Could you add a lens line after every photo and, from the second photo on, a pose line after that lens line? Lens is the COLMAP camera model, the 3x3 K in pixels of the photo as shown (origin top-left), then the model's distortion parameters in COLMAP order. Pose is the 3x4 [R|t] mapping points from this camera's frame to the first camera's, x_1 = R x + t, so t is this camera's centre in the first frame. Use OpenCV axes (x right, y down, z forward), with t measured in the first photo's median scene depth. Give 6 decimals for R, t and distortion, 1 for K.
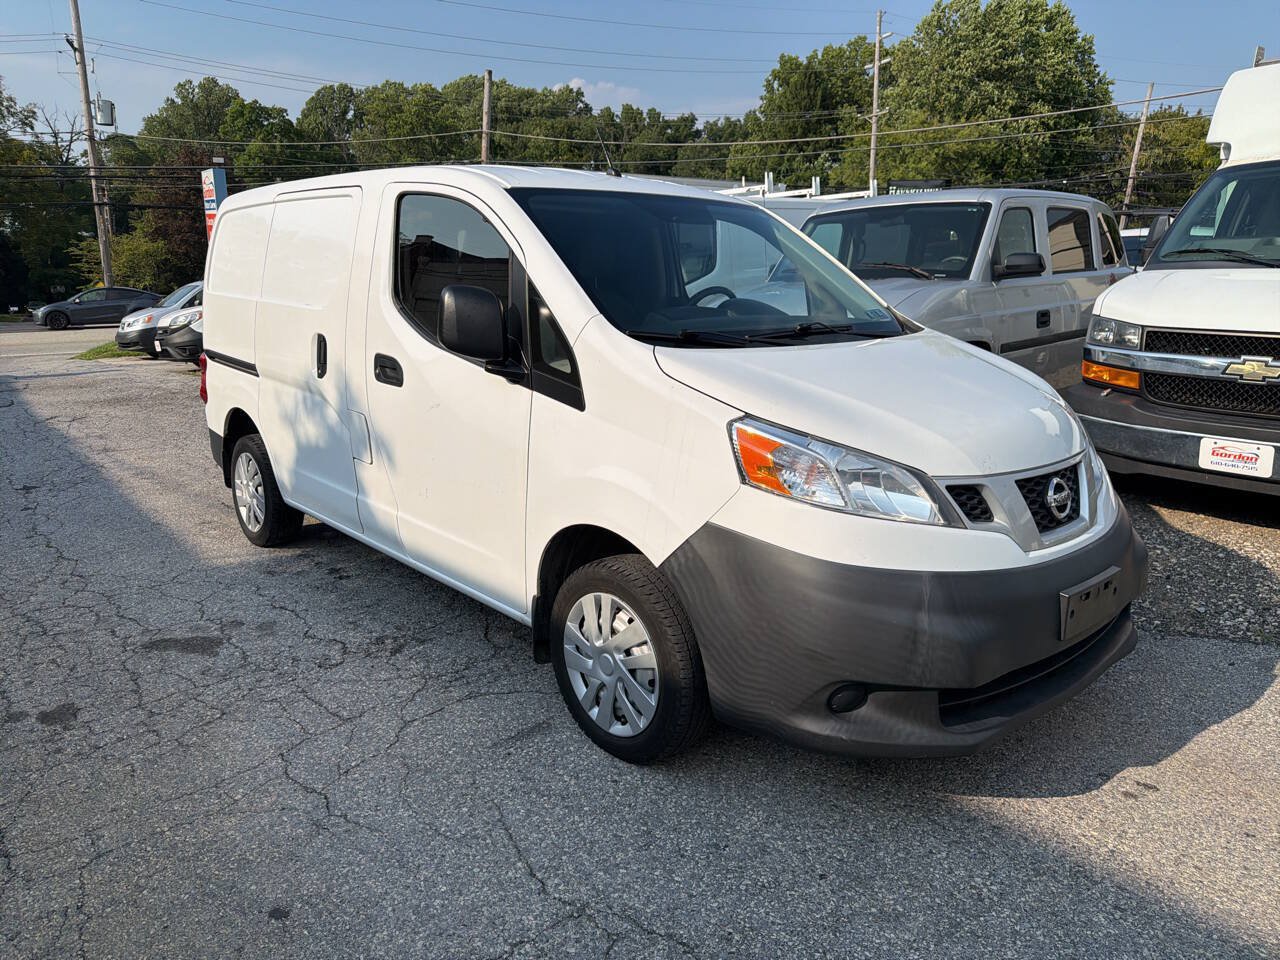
lens RADIAL K [[913.7, 0, 629.0], [0, 913.7, 479.2], [0, 0, 1]] dist [0.014845, -0.023416]
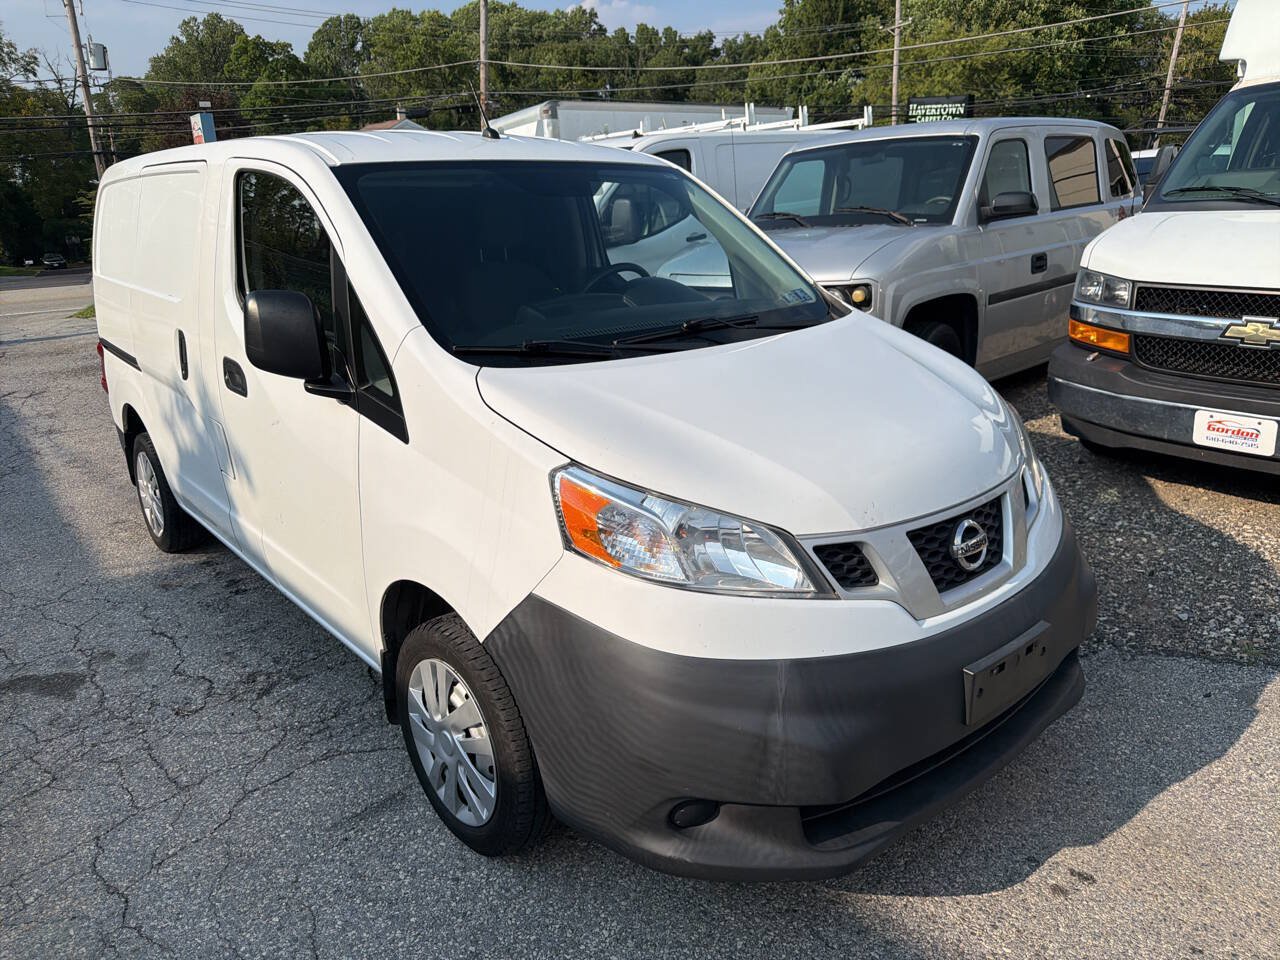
lens RADIAL K [[913.7, 0, 635.7], [0, 913.7, 481.6], [0, 0, 1]] dist [0.014845, -0.023416]
pose [[0.999274, -0.026742, -0.027148, 0.125514], [0.028707, 0.996788, 0.074768, -0.067573], [0.025061, -0.075493, 0.996831, 0.118842]]
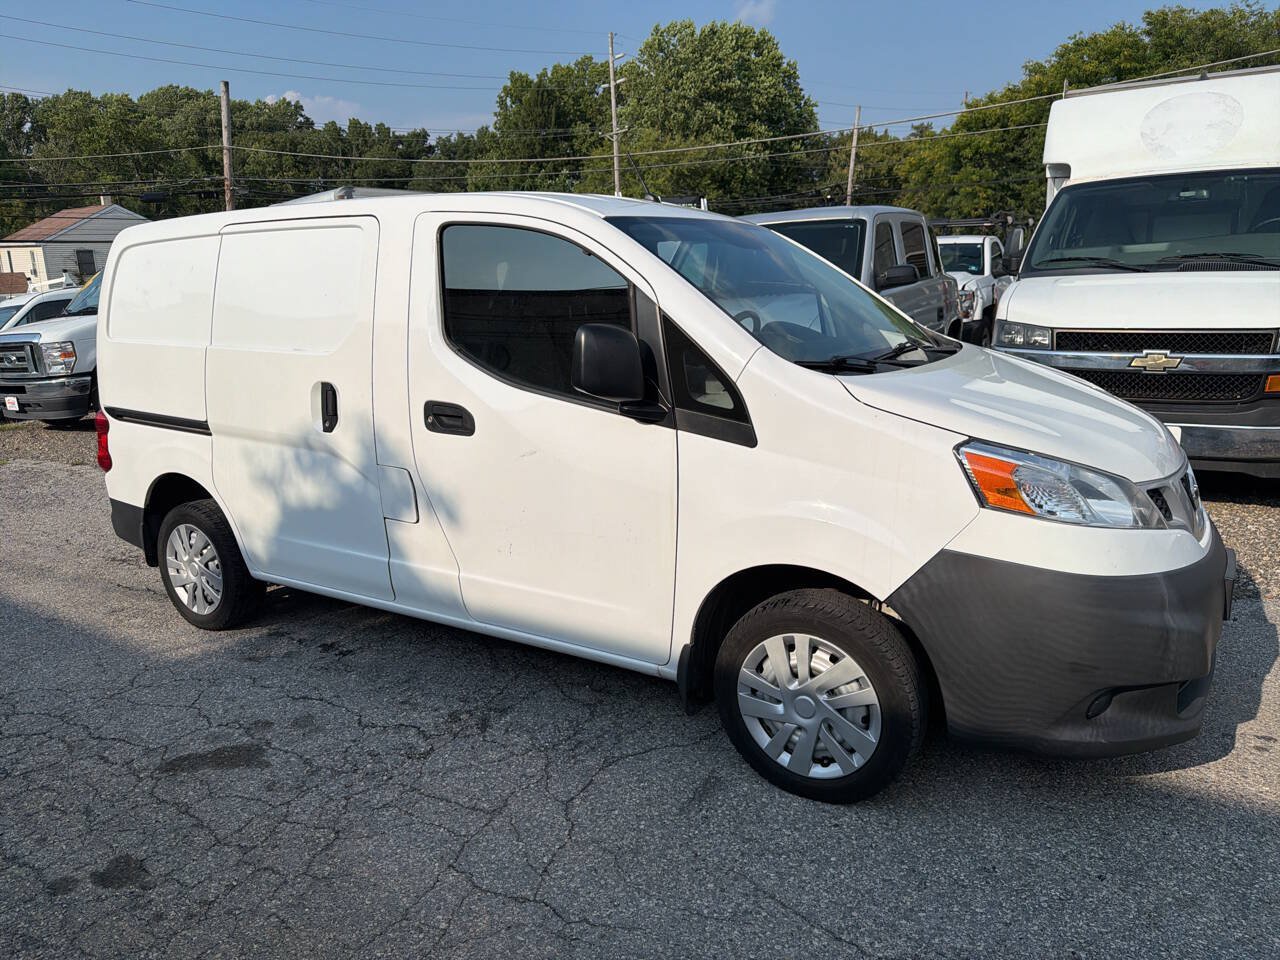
lens RADIAL K [[913.7, 0, 631.1], [0, 913.7, 485.7], [0, 0, 1]] dist [0.014845, -0.023416]
pose [[0.960158, -0.092879, 0.263571, -0.302063], [0.095293, 0.995443, 0.003639, -0.035381], [-0.262708, 0.021623, 0.964633, 0.075065]]
